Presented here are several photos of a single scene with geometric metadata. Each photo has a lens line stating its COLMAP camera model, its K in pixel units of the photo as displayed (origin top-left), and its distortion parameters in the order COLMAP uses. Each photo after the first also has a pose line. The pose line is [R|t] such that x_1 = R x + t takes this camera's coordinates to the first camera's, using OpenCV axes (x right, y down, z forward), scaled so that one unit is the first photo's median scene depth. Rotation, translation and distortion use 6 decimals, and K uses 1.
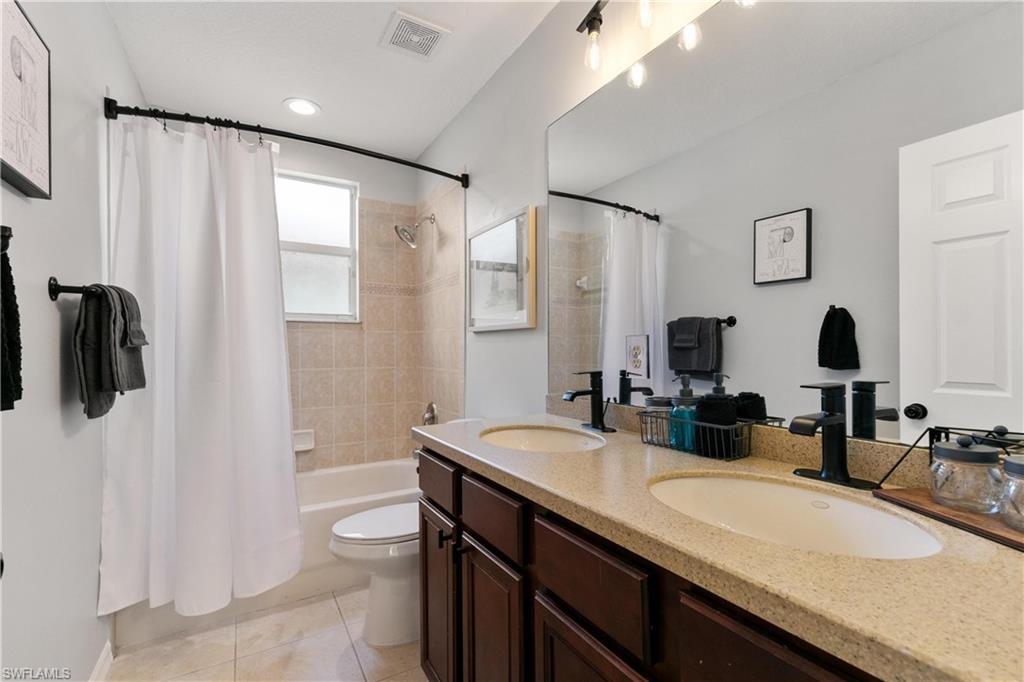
lens RADIAL K [[461.5, 0, 511.8], [0, 461.5, 344.9], [0, 0, 1]] dist [0.004890, 0.000396]
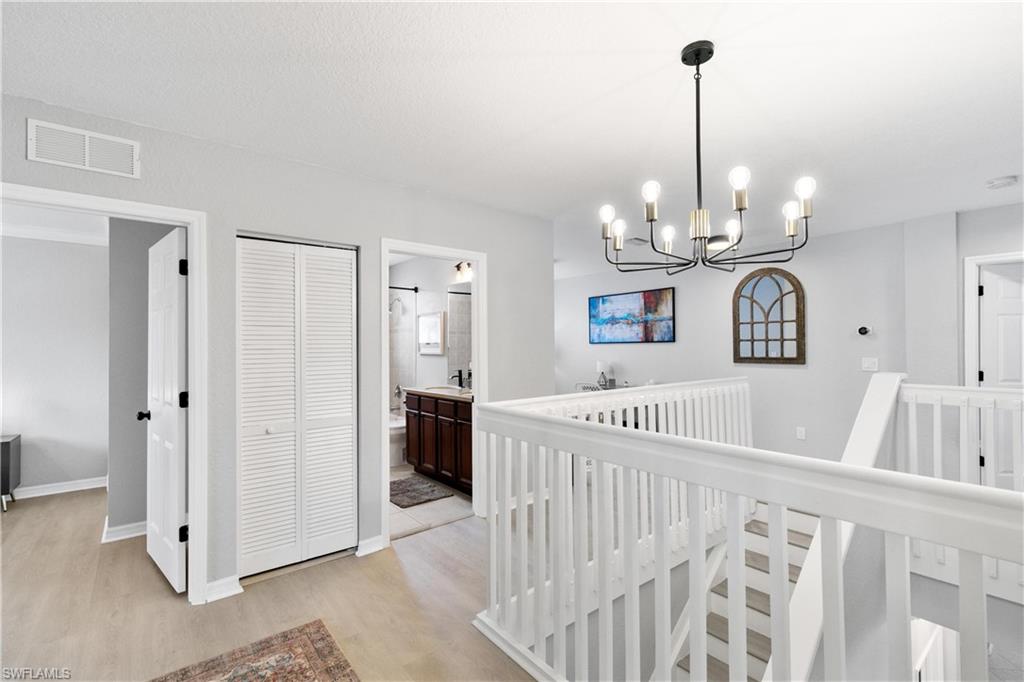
lens RADIAL K [[461.5, 0, 515.0], [0, 461.5, 339.8], [0, 0, 1]] dist [0.004890, 0.000396]
pose [[0.988339, -0.000636, 0.152266, 0.066252], [0.002051, 0.999956, -0.009138, -0.127254], [-0.152254, 0.009344, 0.988297, -2.347332]]
